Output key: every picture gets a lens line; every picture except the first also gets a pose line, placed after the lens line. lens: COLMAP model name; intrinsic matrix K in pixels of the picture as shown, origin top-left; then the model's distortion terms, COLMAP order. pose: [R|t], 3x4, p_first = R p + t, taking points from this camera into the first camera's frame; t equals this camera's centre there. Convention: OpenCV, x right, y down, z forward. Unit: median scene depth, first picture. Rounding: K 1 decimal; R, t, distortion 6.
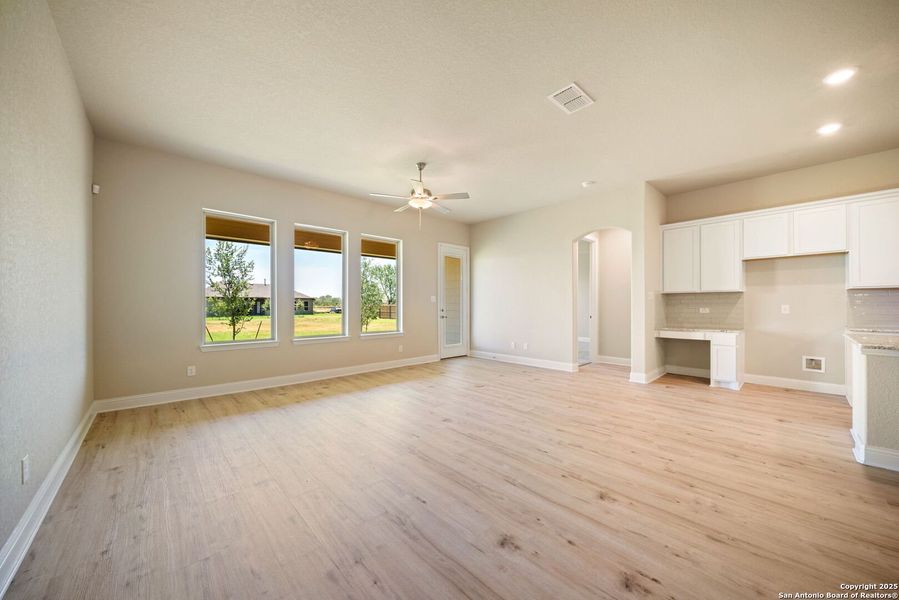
lens RADIAL K [[323.2, 0, 447.8], [0, 323.2, 302.6], [0, 0, 1]] dist [-0.001271, -0.000062]
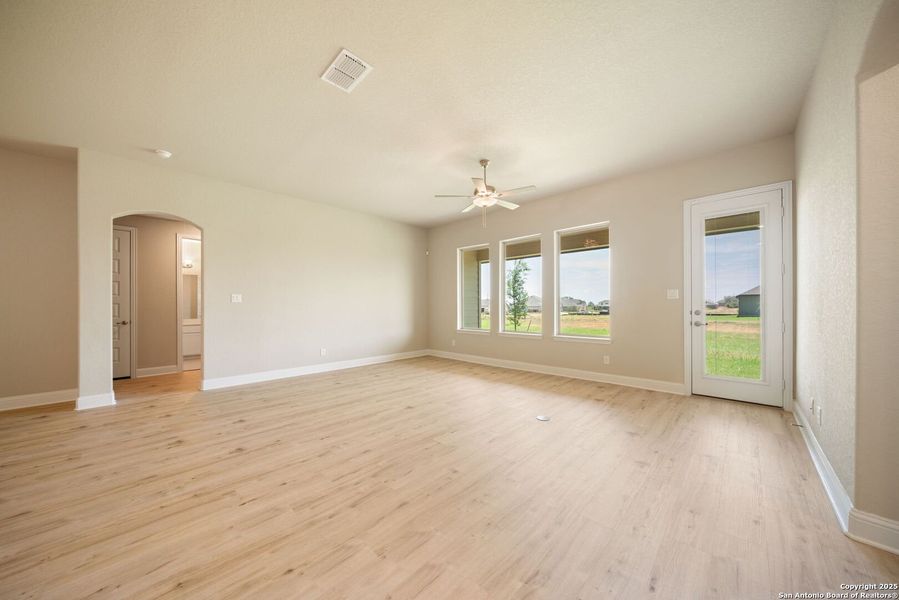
lens RADIAL K [[308.6, 0, 449.1], [0, 308.6, 305.6], [0, 0, 1]] dist [-0.000566, 0.000029]
pose [[0.058603, 0.000195, -0.998281, 0.954865], [0.015936, 0.999872, 0.001131, 0.005531], [0.998154, -0.015975, 0.058592, 0.949531]]
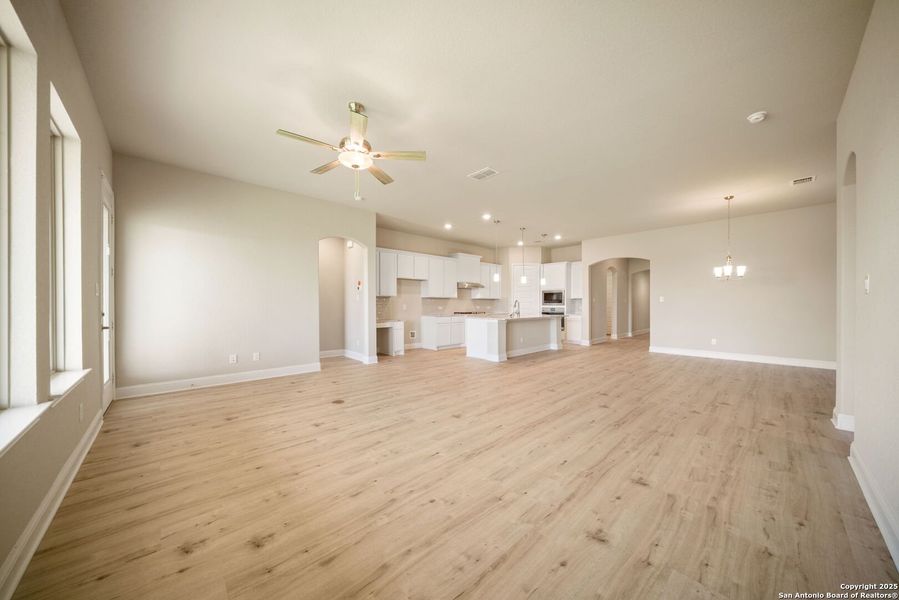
lens RADIAL K [[308.6, 0, 449.1], [0, 308.6, 305.6], [0, 0, 1]] dist [-0.000566, 0.000029]
pose [[-0.006580, -0.000584, 0.999978, -0.863191], [-0.011956, 0.999928, 0.000505, 0.010572], [-0.999907, -0.011952, -0.006587, 0.908743]]
